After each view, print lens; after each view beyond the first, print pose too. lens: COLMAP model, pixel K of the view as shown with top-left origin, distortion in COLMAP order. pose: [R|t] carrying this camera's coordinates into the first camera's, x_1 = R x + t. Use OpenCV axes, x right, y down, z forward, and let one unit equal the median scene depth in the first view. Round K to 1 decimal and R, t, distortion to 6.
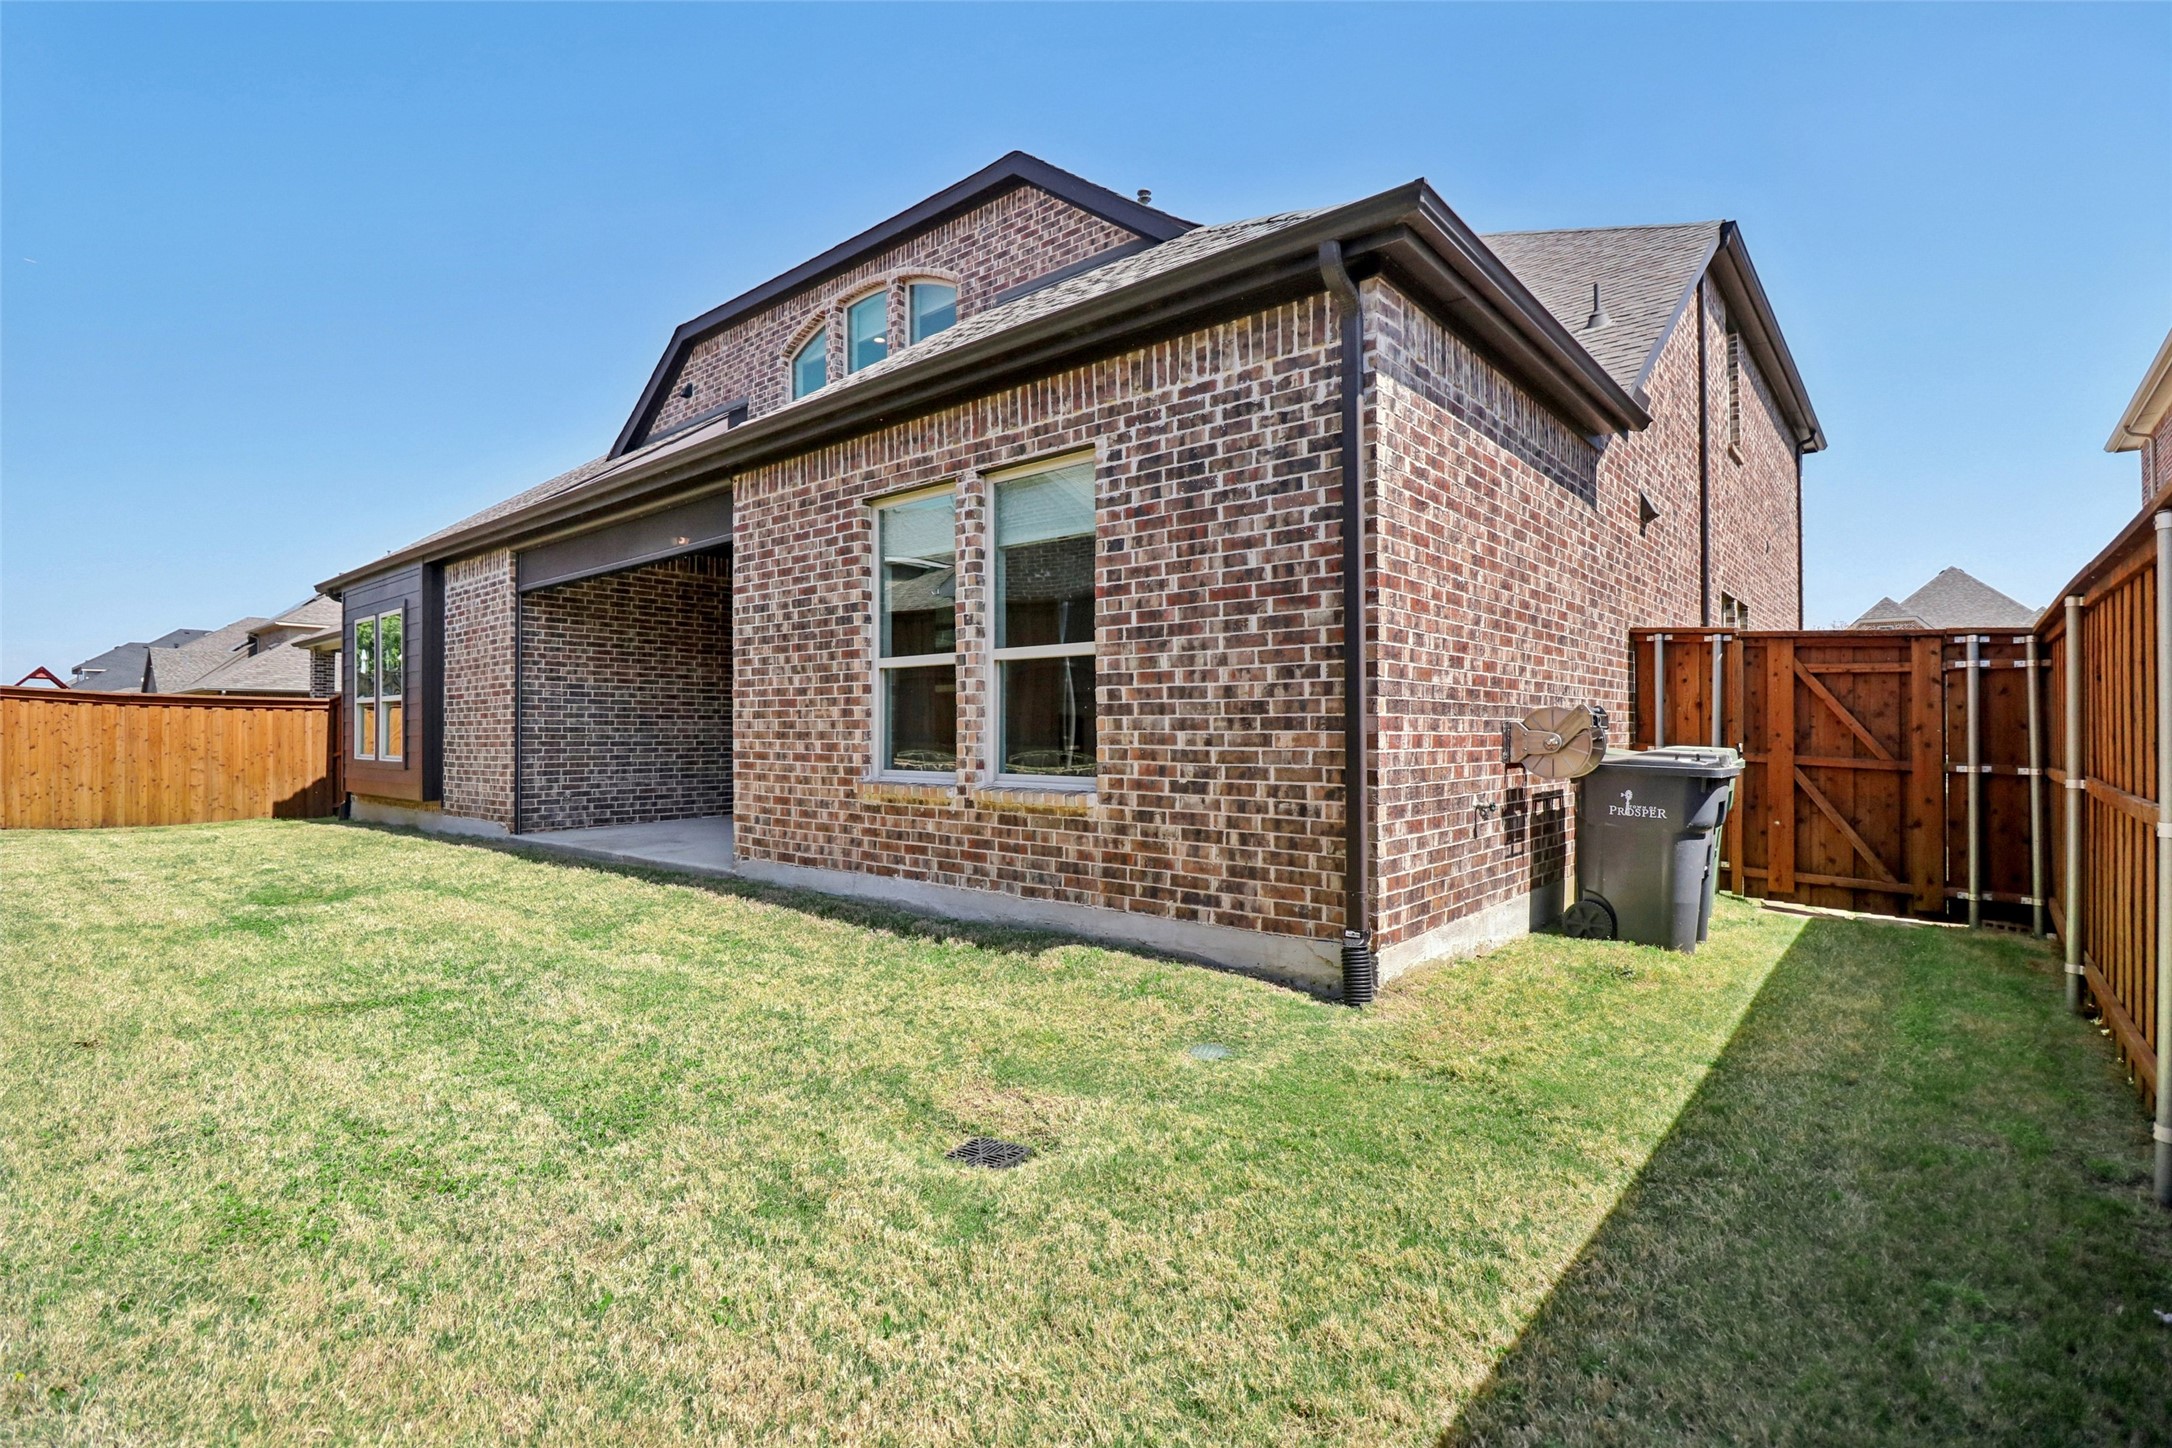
lens RADIAL K [[1016.2, 0, 1083.5], [0, 1016.2, 684.3], [0, 0, 1]] dist [-0.003576, -0.010275]
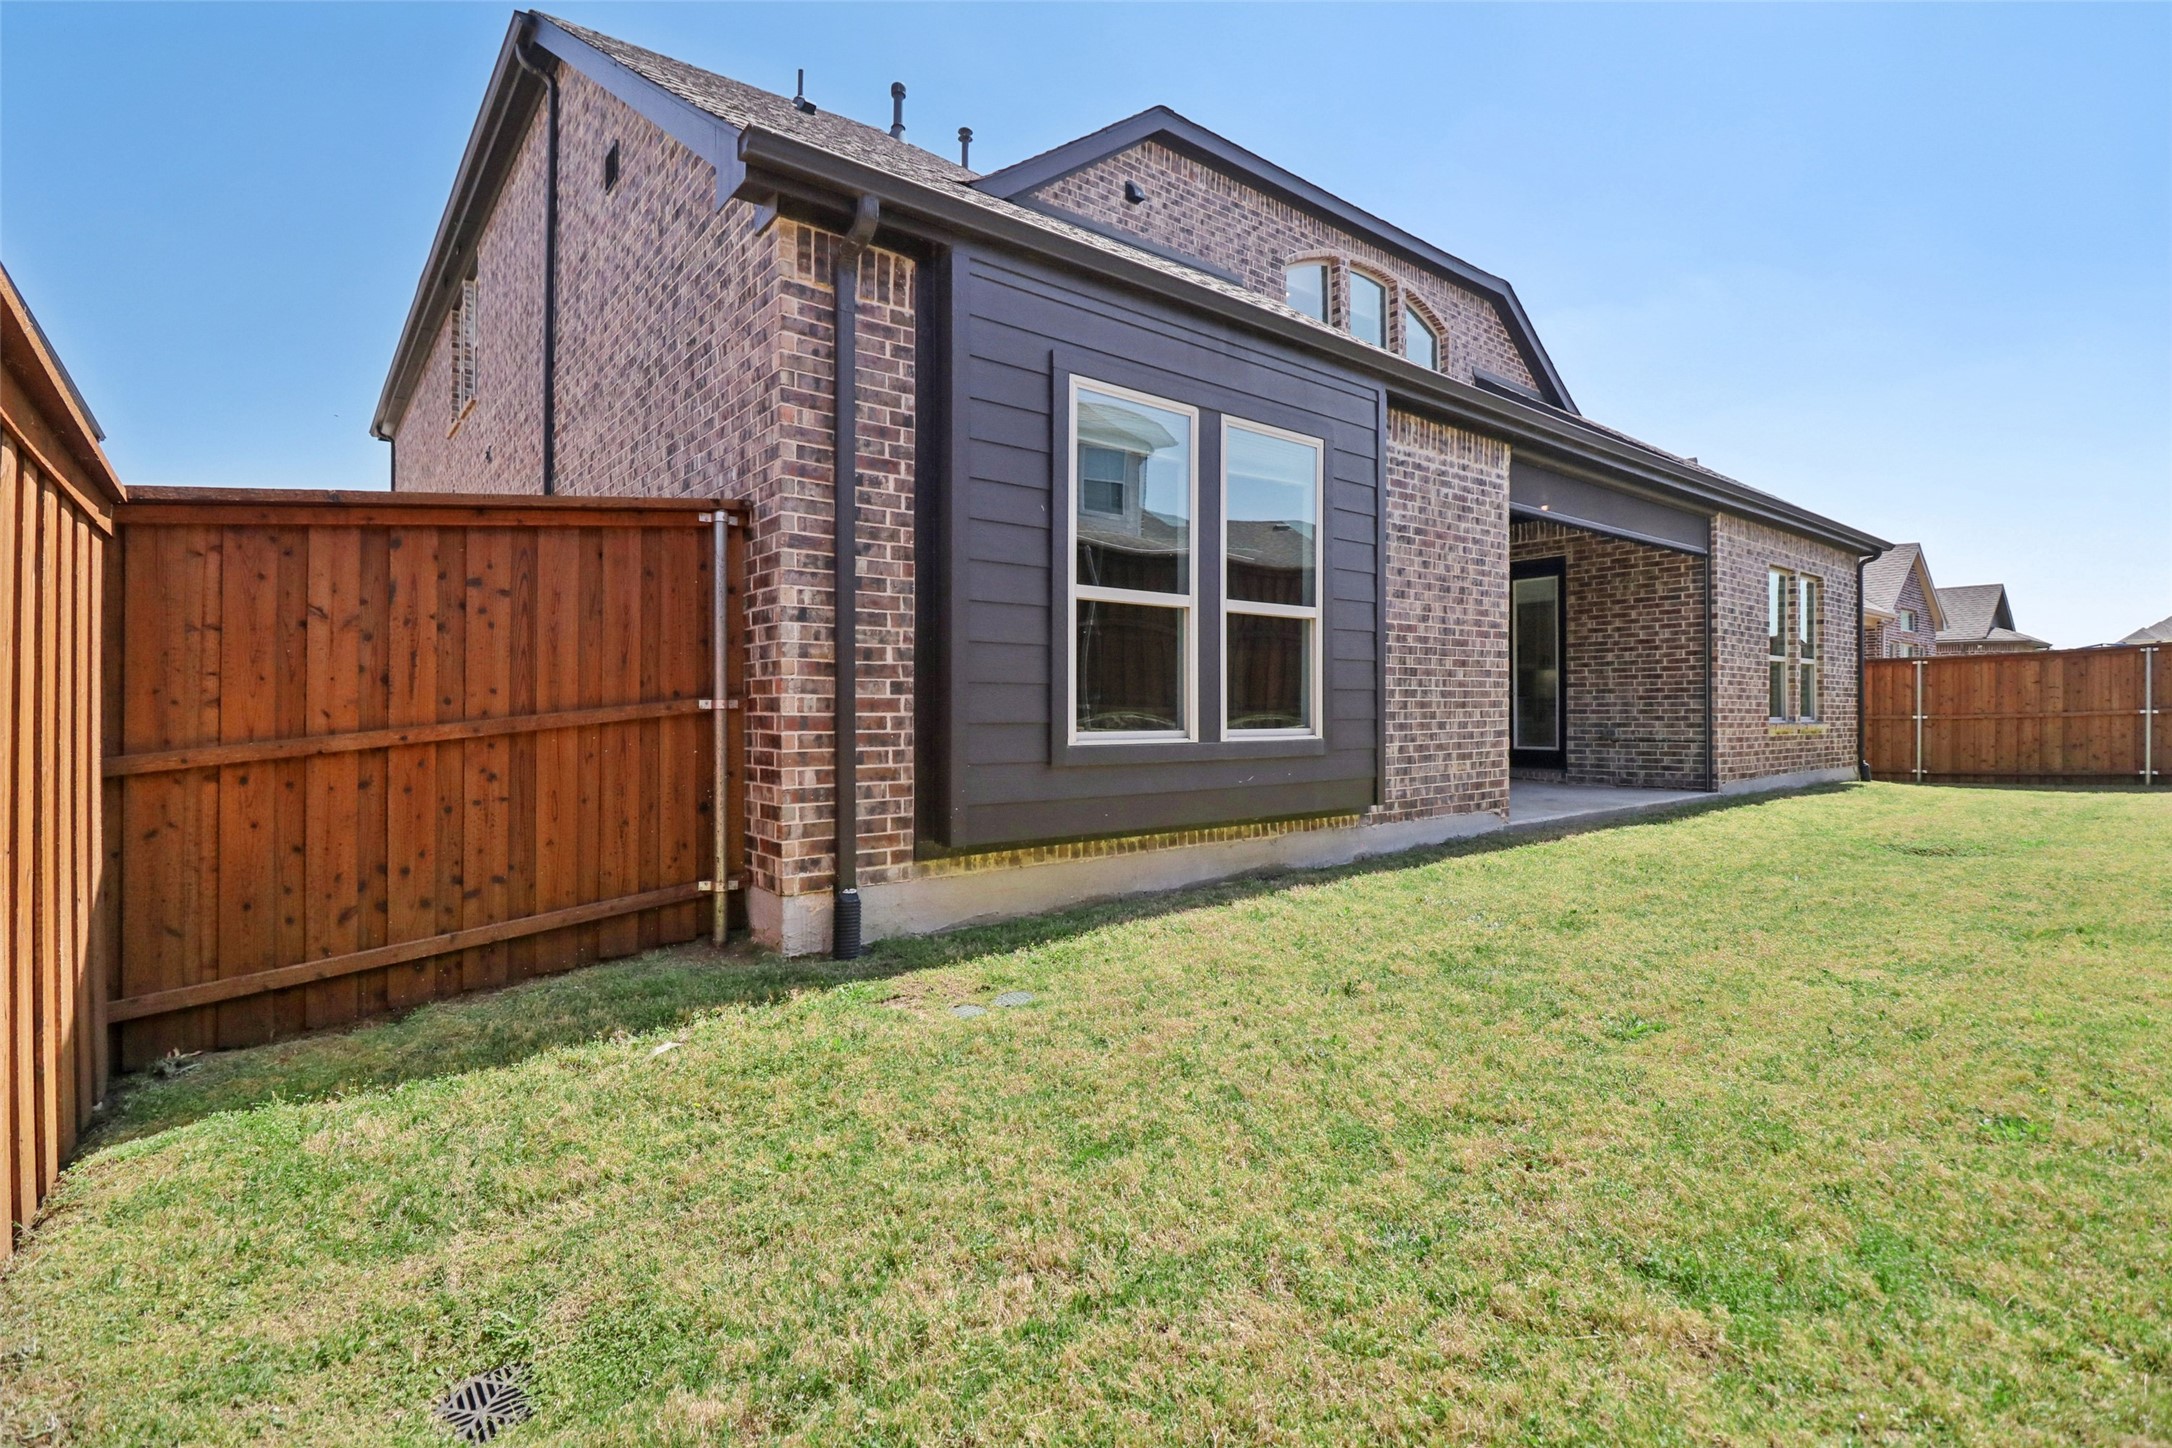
lens RADIAL K [[1005.0, 0, 1075.3], [0, 1005.0, 683.5], [0, 0, 1]] dist [0.008308, -0.008442]
pose [[0.189748, 0.033641, 0.981256, -1.365164], [-0.041048, 0.998811, -0.026305, 0.076500], [-0.980974, -0.035288, 0.190903, 1.168886]]
